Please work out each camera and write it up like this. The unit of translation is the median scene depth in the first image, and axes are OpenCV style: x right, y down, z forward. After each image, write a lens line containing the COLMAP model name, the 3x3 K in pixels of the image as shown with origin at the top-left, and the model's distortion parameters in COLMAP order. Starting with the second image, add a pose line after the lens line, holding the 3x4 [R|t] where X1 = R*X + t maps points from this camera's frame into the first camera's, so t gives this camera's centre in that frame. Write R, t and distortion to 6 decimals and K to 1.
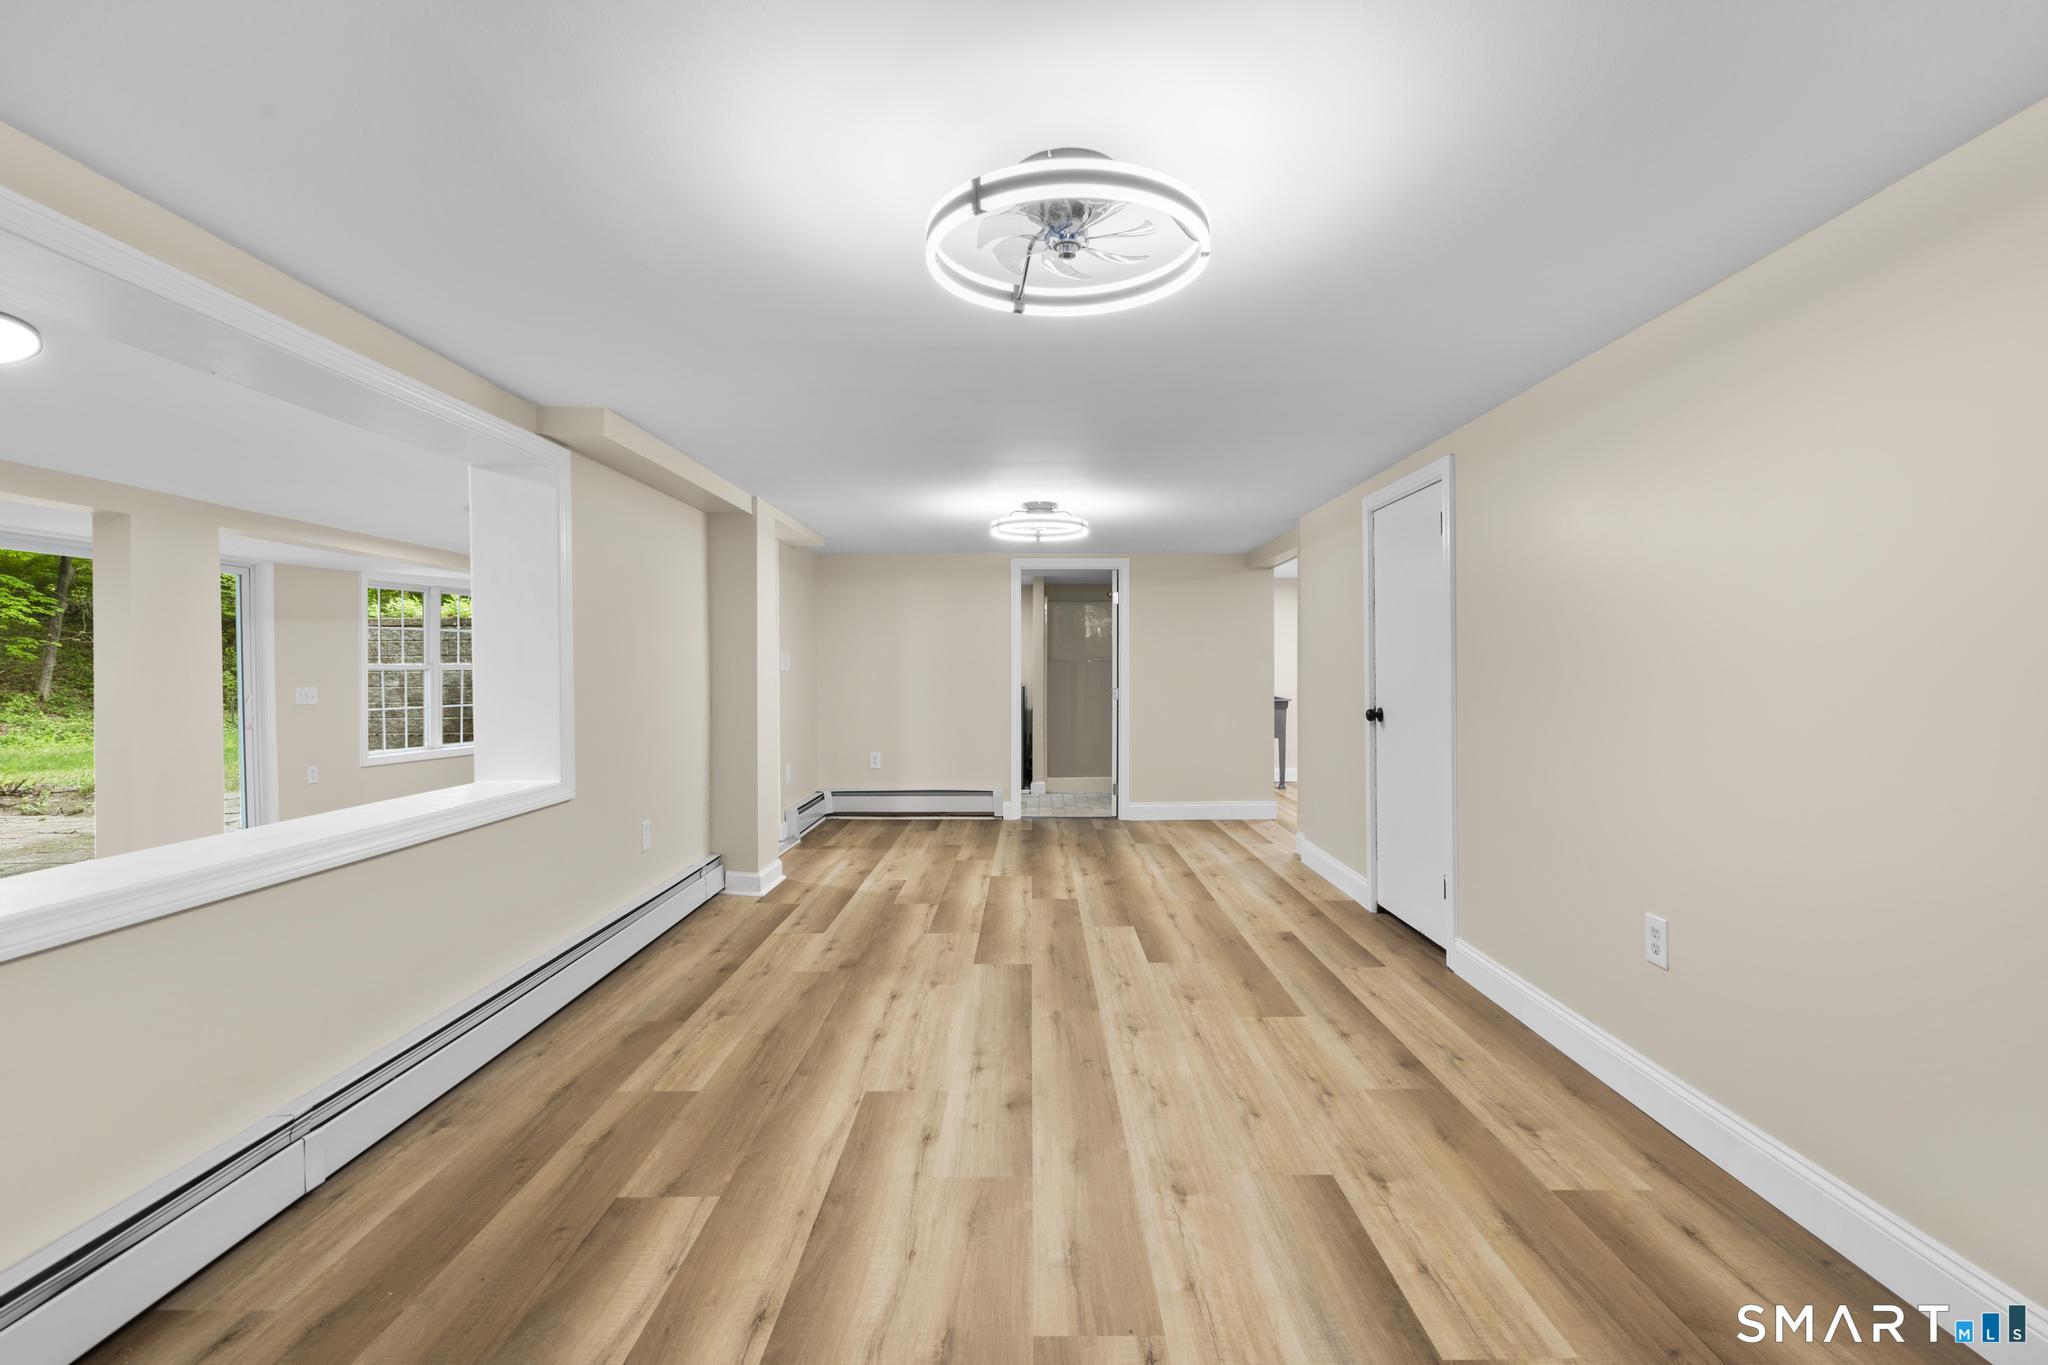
lens RADIAL K [[926.0, 0, 1034.8], [0, 926.0, 676.6], [0, 0, 1]] dist [-0.008062, 0.005134]
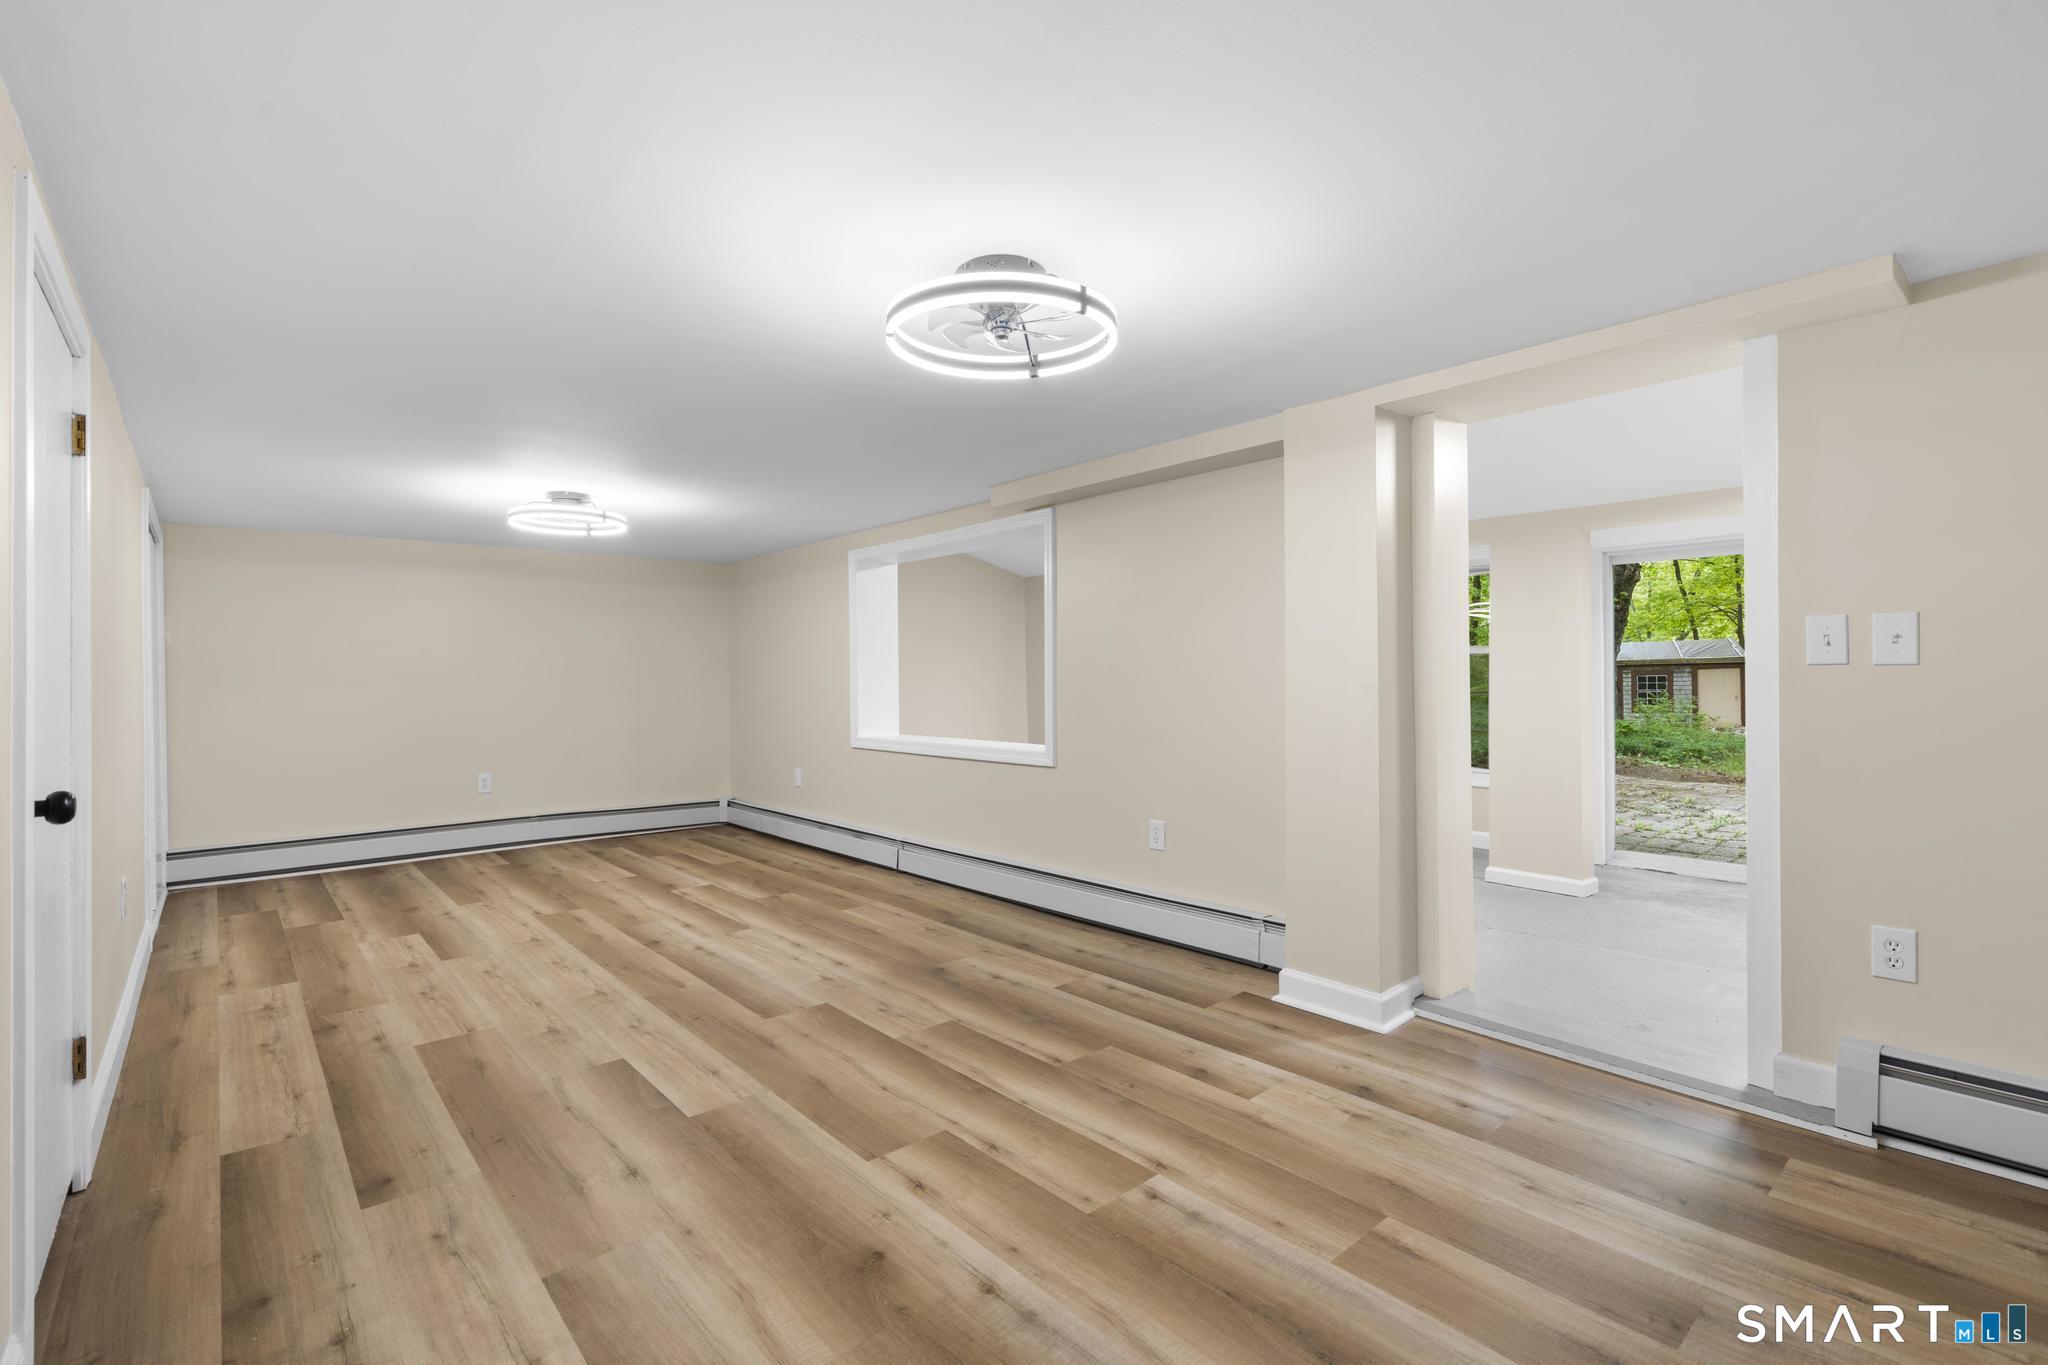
lens RADIAL K [[926.0, 0, 1034.8], [0, 926.0, 676.6], [0, 0, 1]] dist [-0.008062, 0.005134]
pose [[-0.750377, 0.013611, -0.660870, 0.430638], [0.008478, 0.999904, 0.010967, -0.015452], [0.660956, 0.002626, -0.750420, 2.101721]]
